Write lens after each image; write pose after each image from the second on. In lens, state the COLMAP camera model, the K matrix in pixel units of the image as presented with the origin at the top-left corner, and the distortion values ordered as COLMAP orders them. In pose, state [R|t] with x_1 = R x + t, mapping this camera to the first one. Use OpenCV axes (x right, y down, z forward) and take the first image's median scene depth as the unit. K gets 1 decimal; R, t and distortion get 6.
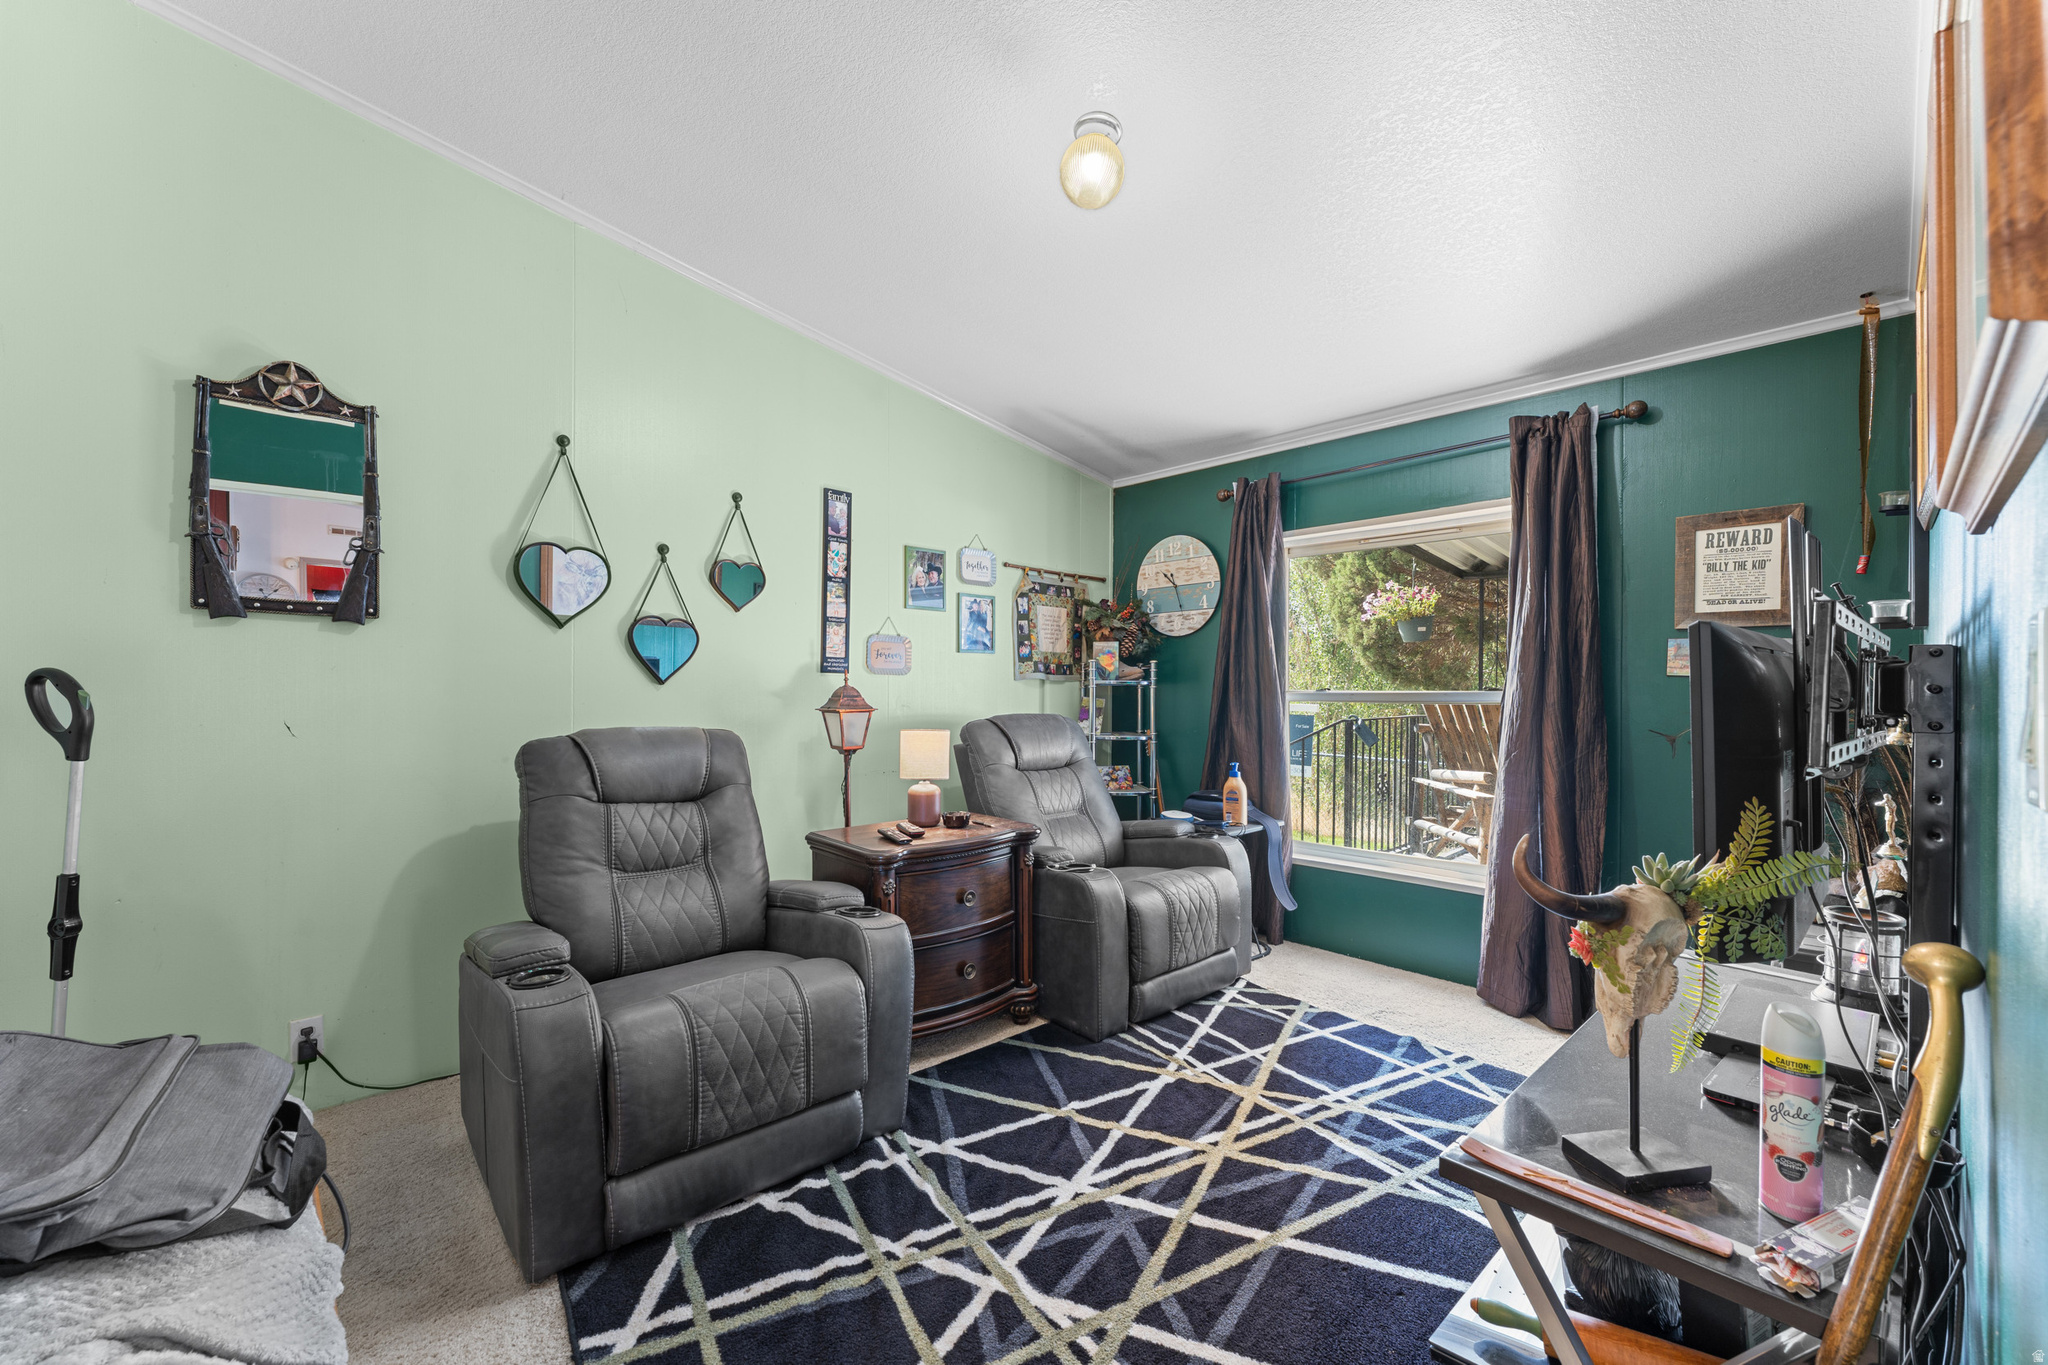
lens RADIAL K [[822.8, 0, 1020.3], [0, 822.8, 700.2], [0, 0, 1]] dist [-0.001750, 0.000123]
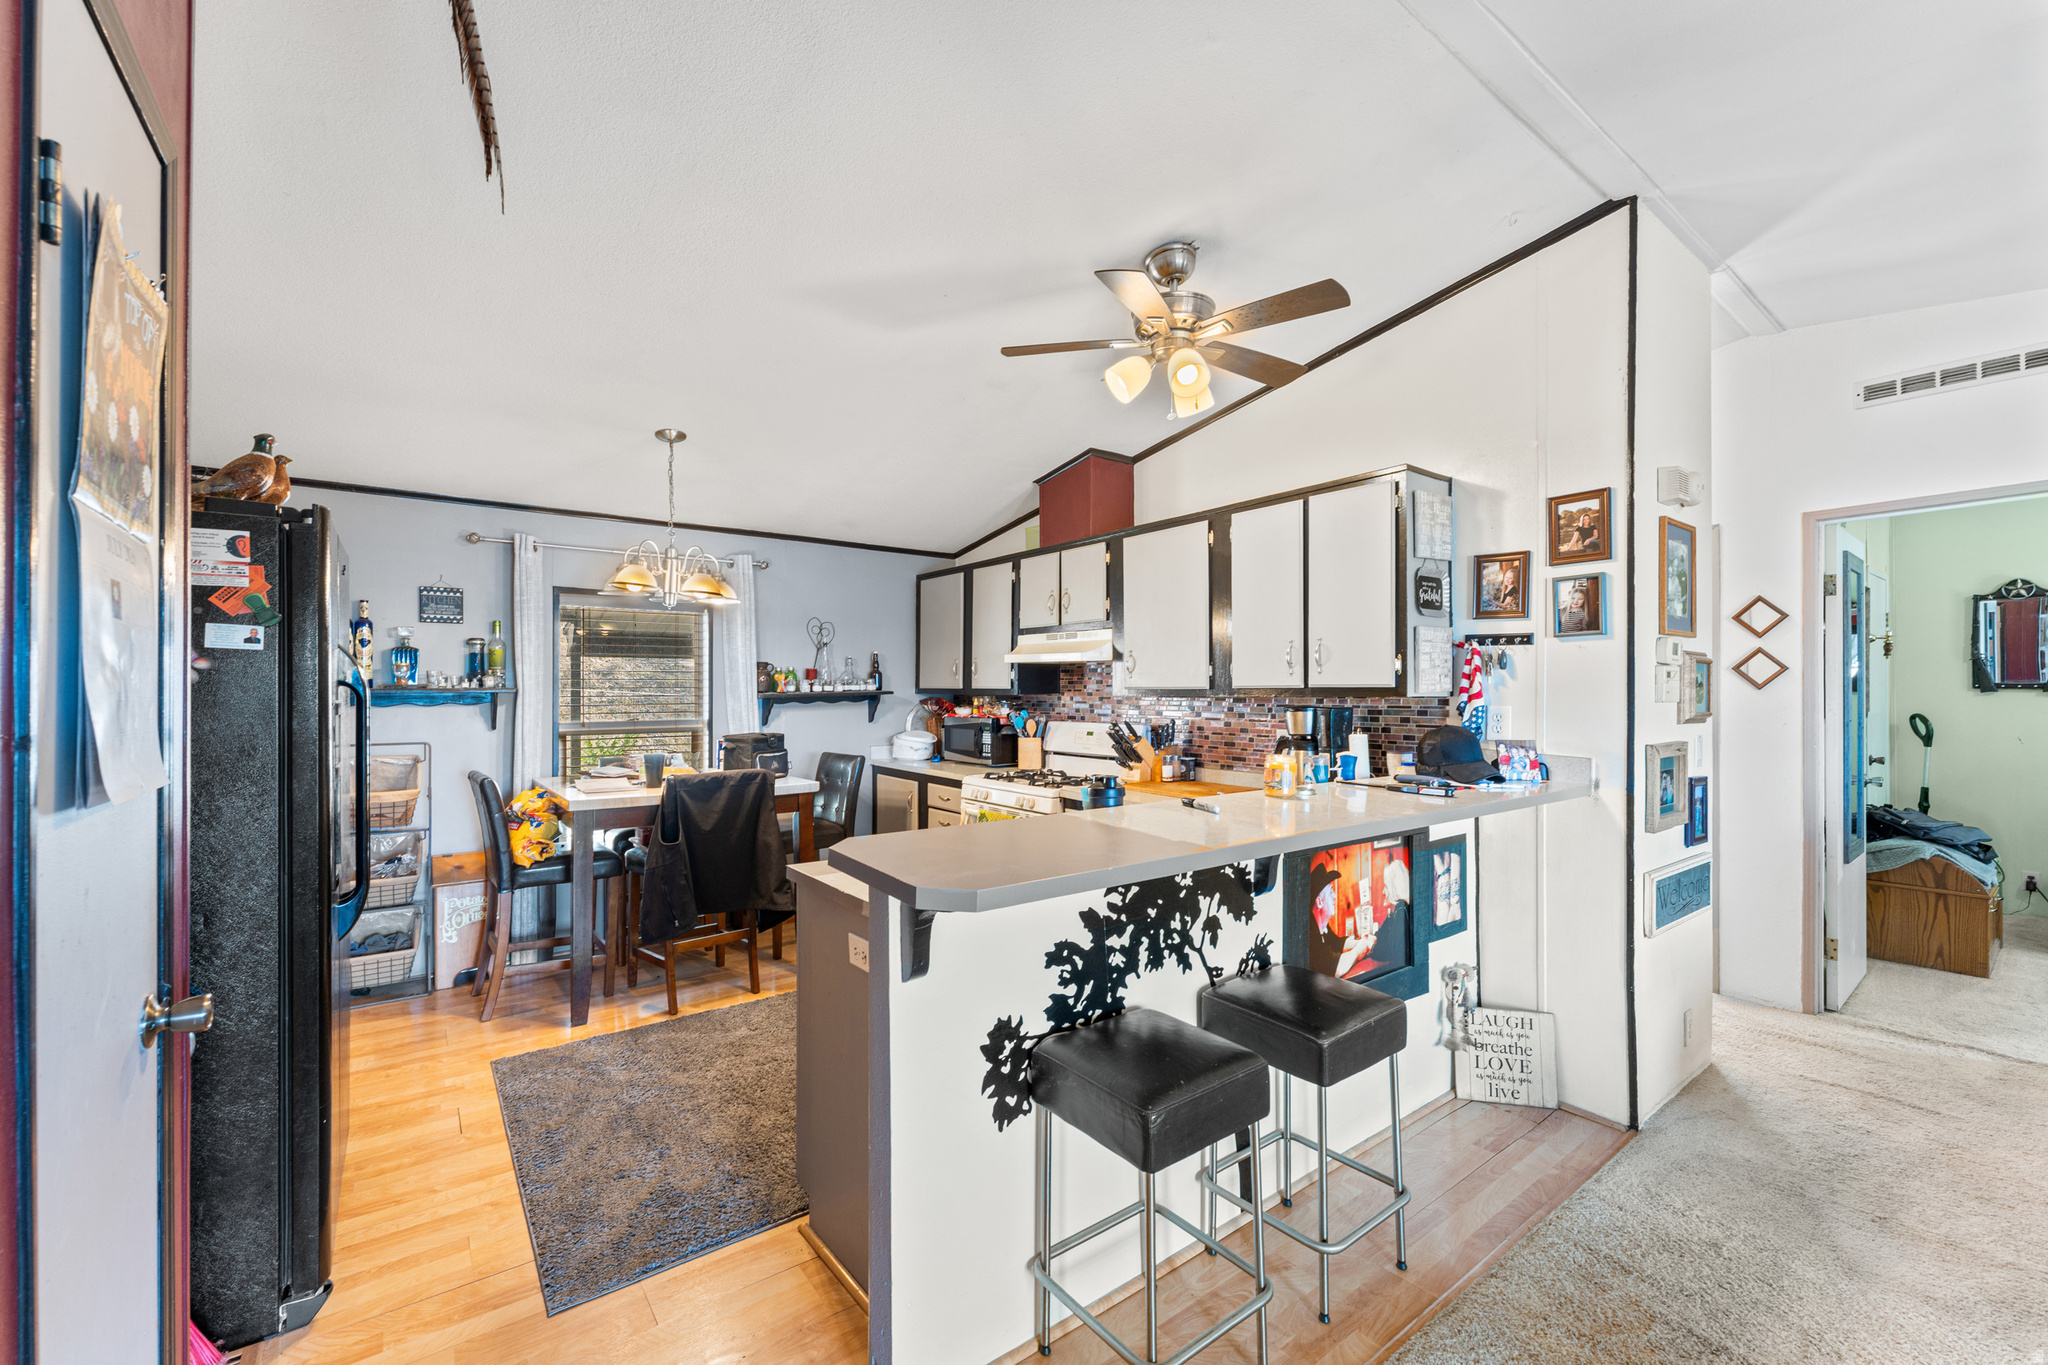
lens RADIAL K [[823.5, 0, 1021.2], [0, 823.5, 686.1], [0, 0, 1]] dist [0.000610, 0.000422]
pose [[-0.114158, -0.014124, -0.993362, 1.731372], [-0.005715, 0.999892, -0.013560, -0.067257], [0.993446, 0.004129, -0.114226, -1.515521]]
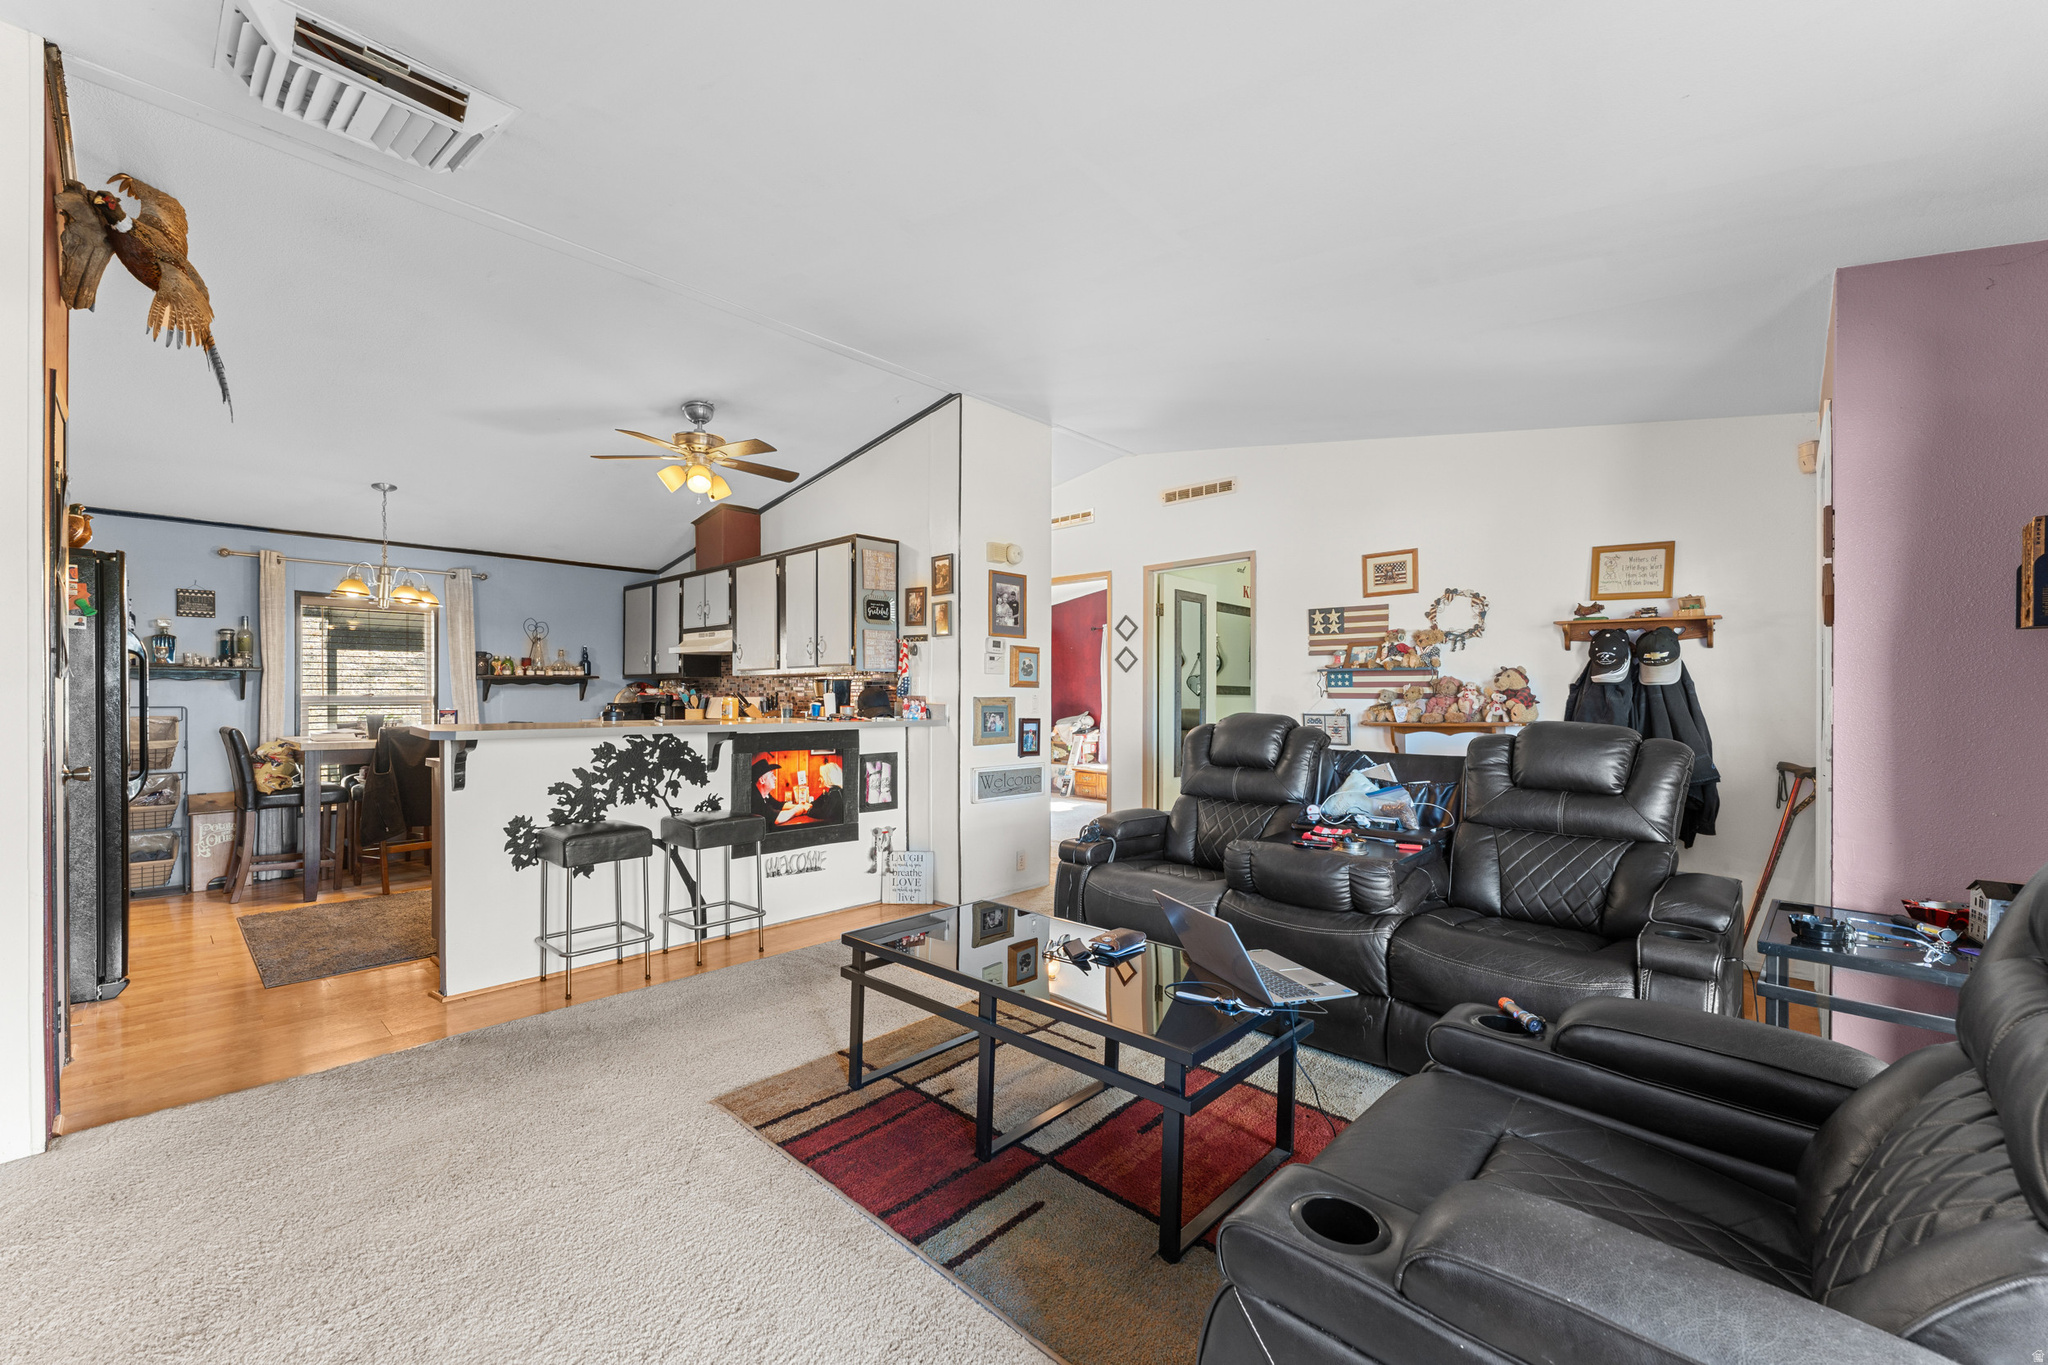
lens RADIAL K [[819.2, 0, 1019.5], [0, 819.2, 696.9], [0, 0, 1]] dist [-0.001073, -0.000119]
pose [[0.063108, -0.008934, -0.997967, 2.615480], [-0.005622, 0.999941, -0.009307, 0.018967], [0.997991, 0.006198, 0.063054, -0.737100]]
